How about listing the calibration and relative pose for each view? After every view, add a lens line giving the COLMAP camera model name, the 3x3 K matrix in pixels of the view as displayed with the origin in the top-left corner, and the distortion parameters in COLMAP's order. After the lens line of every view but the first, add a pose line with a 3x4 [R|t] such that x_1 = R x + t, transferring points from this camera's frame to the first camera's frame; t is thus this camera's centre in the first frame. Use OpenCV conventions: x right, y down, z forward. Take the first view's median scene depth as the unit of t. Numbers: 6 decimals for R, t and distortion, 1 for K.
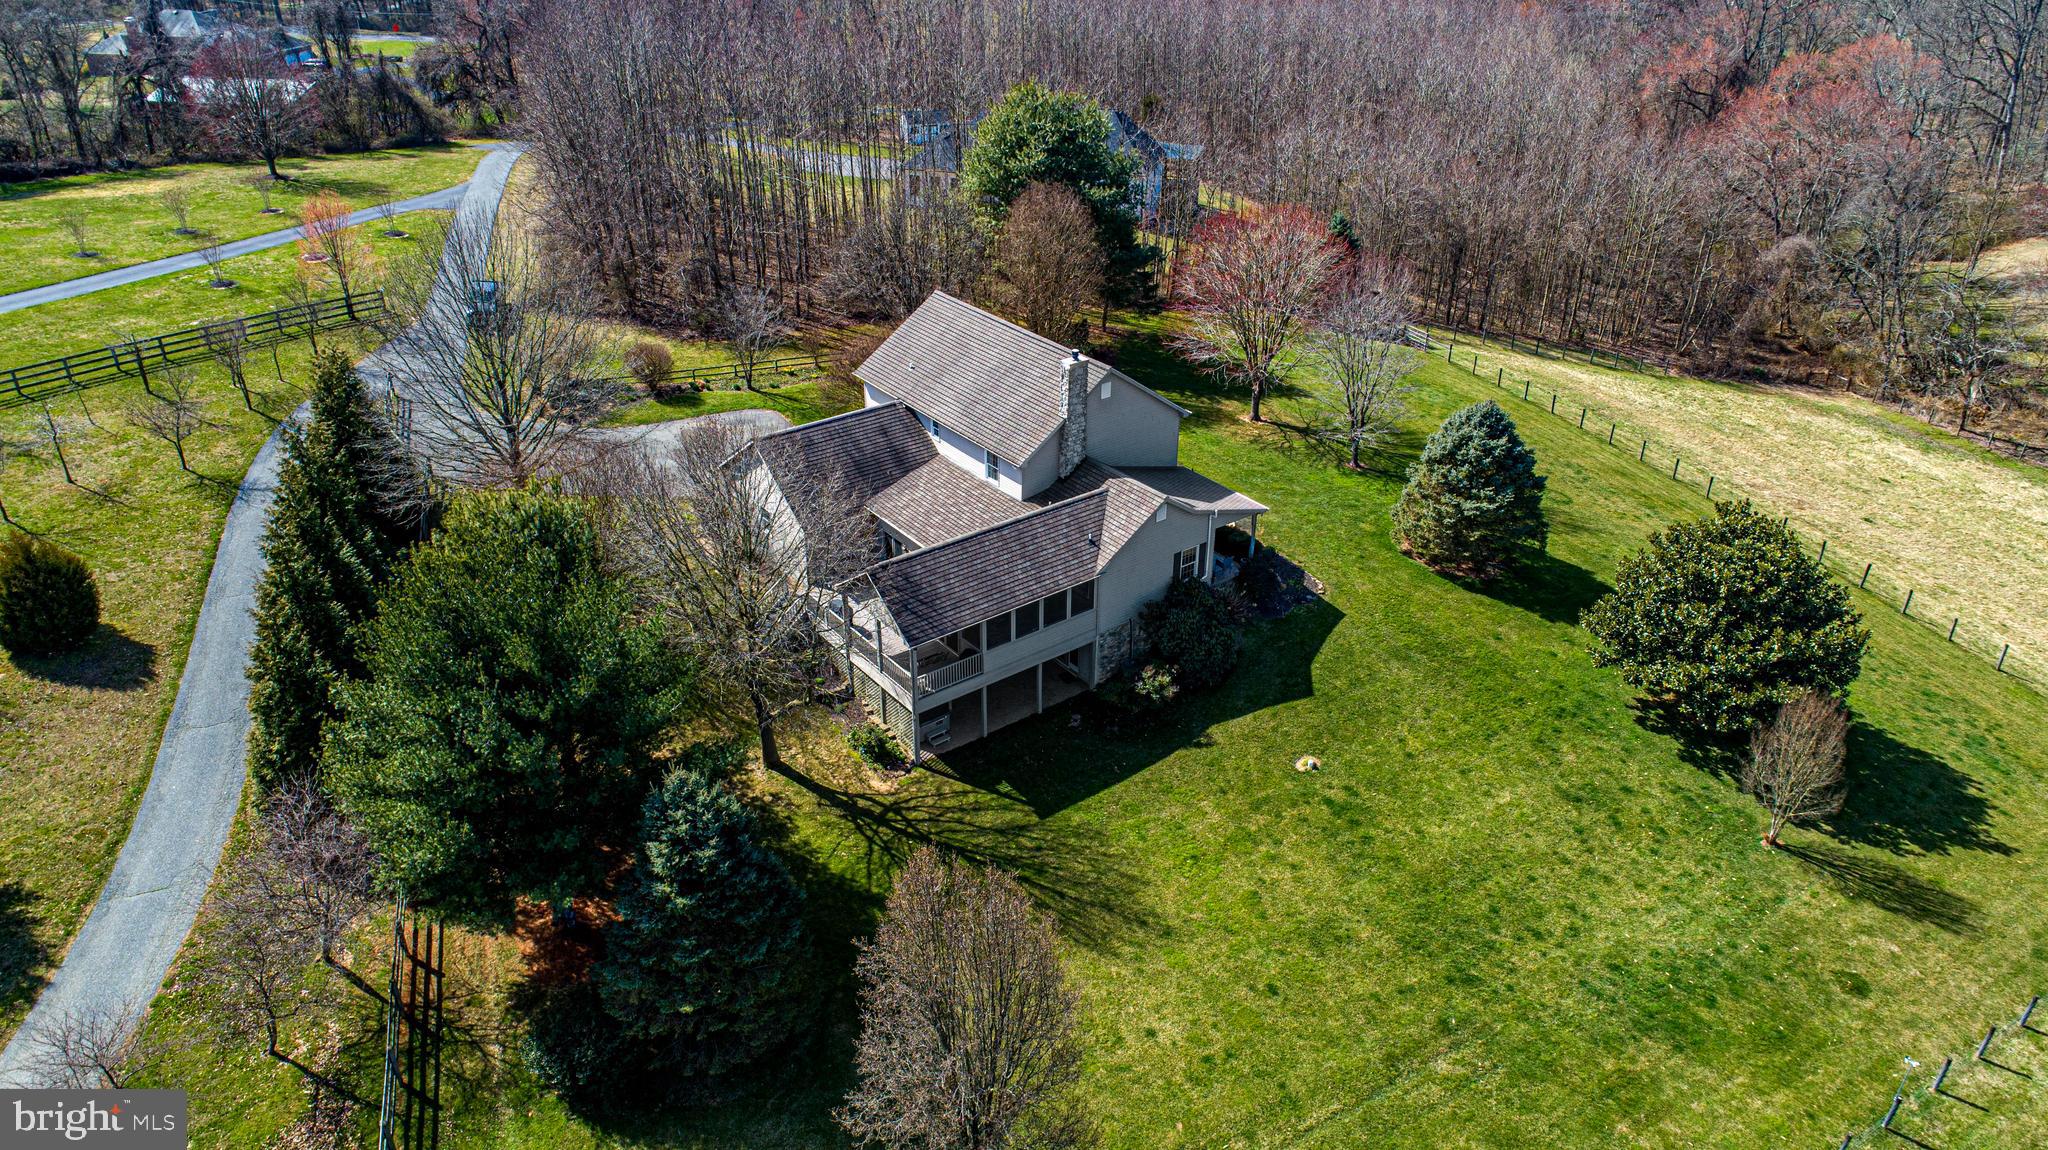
lens RADIAL K [[1353.9, 0, 1019.4], [0, 1353.9, 517.2], [0, 0, 1]] dist [0.005414, 0.000695]
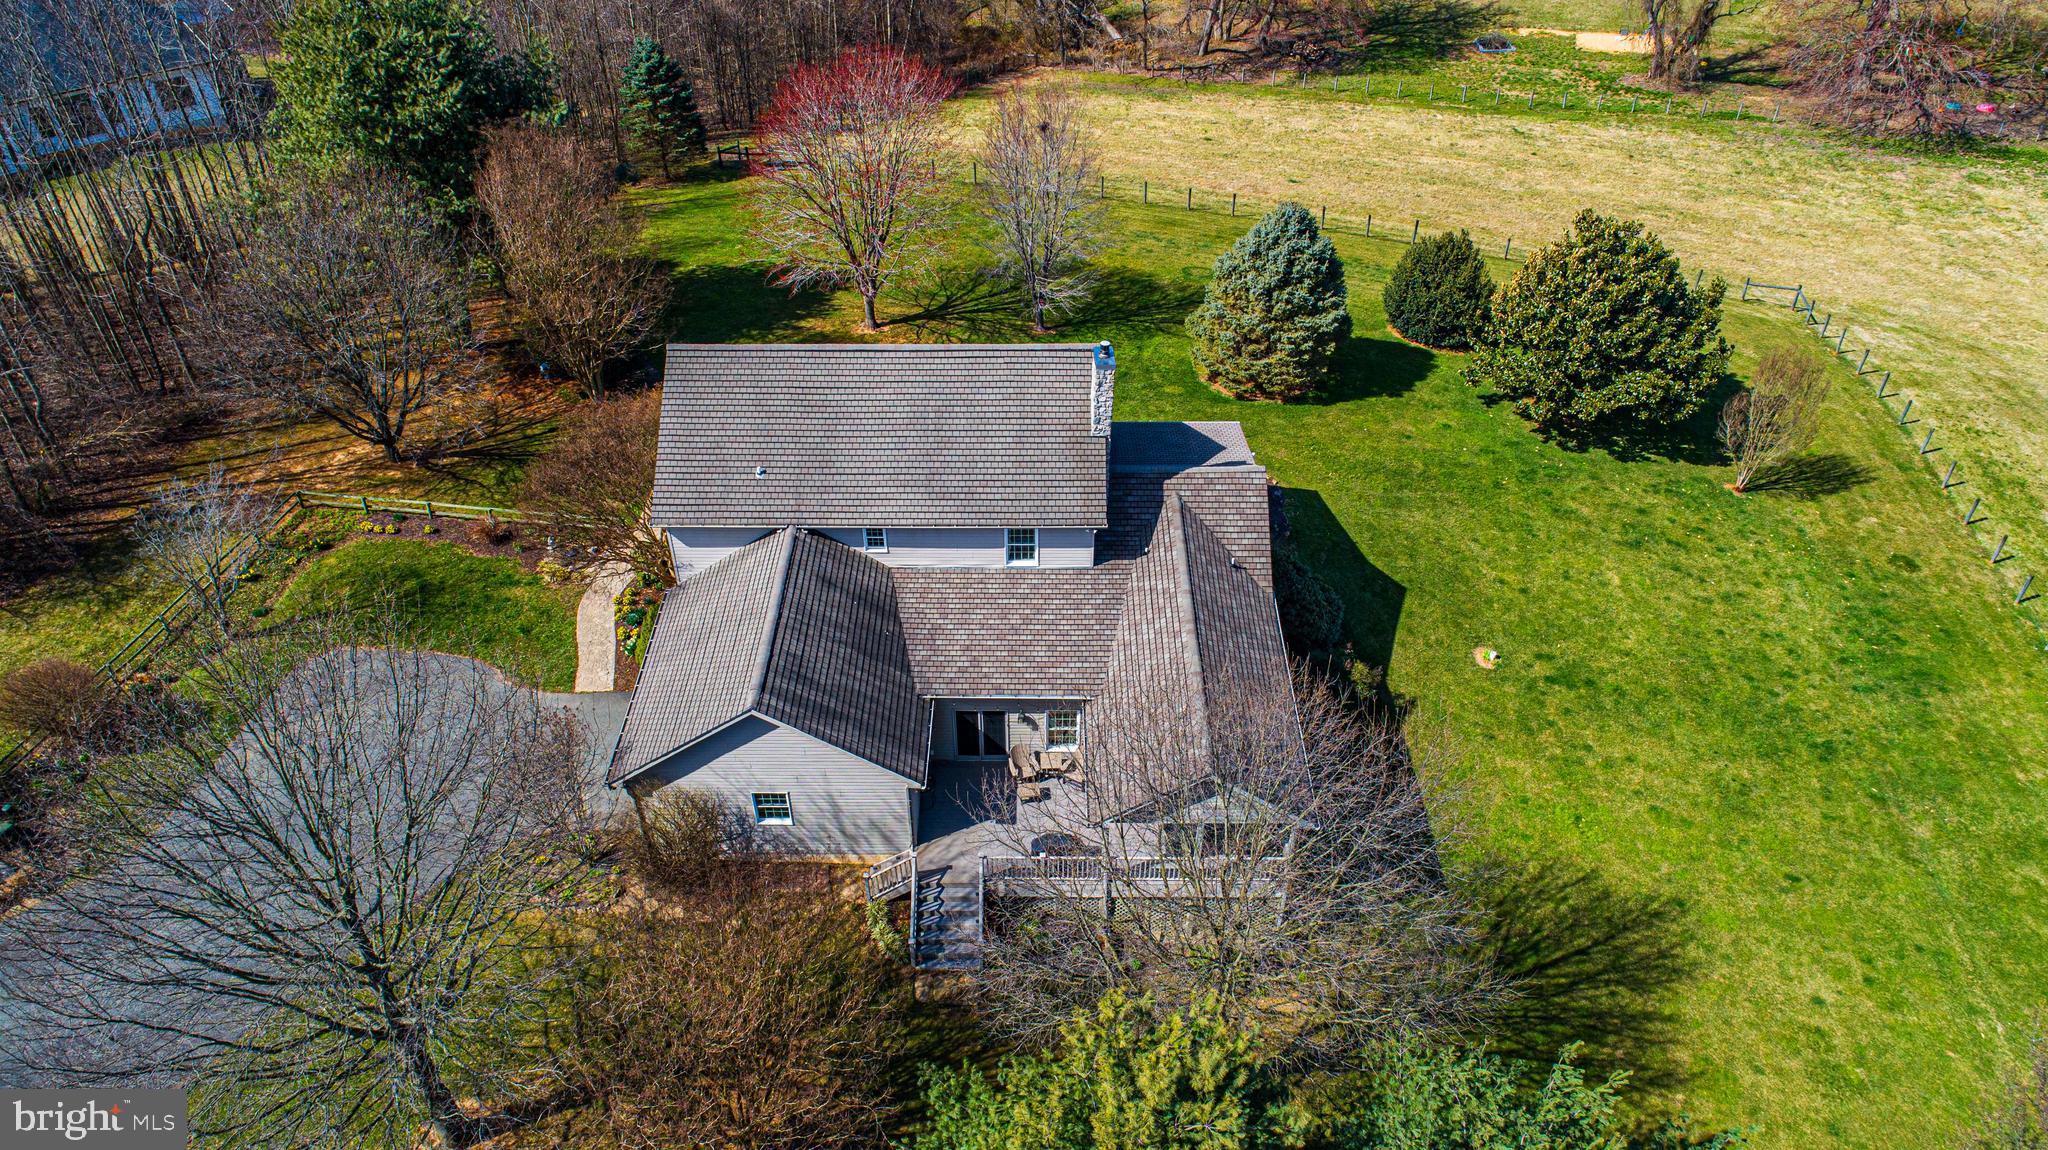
lens RADIAL K [[1380.2, 0, 1024.0], [0, 1380.2, 575.0], [0, 0, 1]] dist [-0.005667, -0.001952]
pose [[0.627044, -0.511403, 0.587608, -0.506978], [0.375321, 0.859337, 0.347383, -0.308766], [-0.682606, 0.002717, 0.730782, 0.550637]]
